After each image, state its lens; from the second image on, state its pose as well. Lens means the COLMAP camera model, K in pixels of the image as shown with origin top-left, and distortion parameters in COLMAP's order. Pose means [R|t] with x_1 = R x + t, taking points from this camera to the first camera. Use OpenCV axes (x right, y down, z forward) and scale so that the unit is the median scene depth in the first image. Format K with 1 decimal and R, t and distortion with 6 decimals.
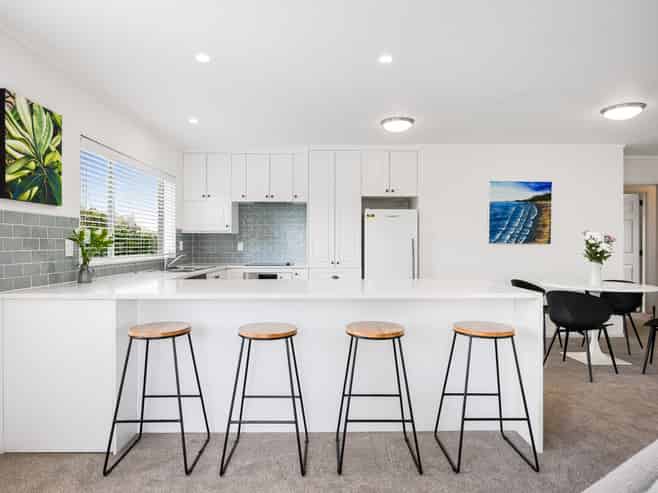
lens RADIAL K [[368.9, 0, 328.3], [0, 368.9, 244.1], [0, 0, 1]] dist [-0.000562, -0.000103]
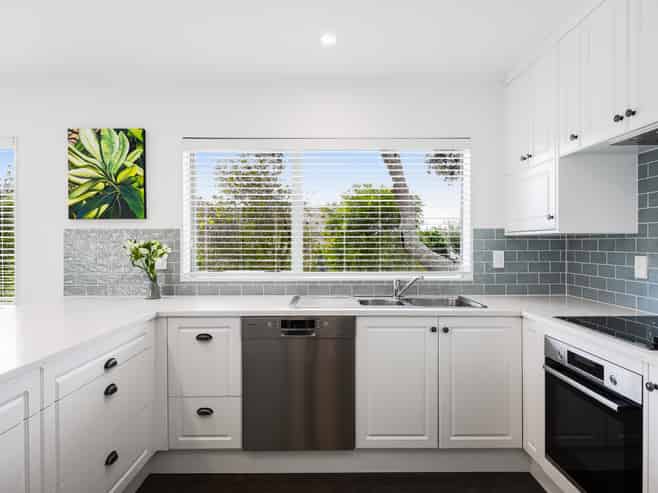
lens RADIAL K [[352.4, 0, 329.2], [0, 352.4, 251.5], [0, 0, 1]] dist [-0.000165, 0.000133]
pose [[-0.007065, 0.009793, -0.999927, 0.247690], [-0.000811, 0.999952, 0.009799, -0.025669], [0.999975, 0.000880, -0.007057, 1.627029]]
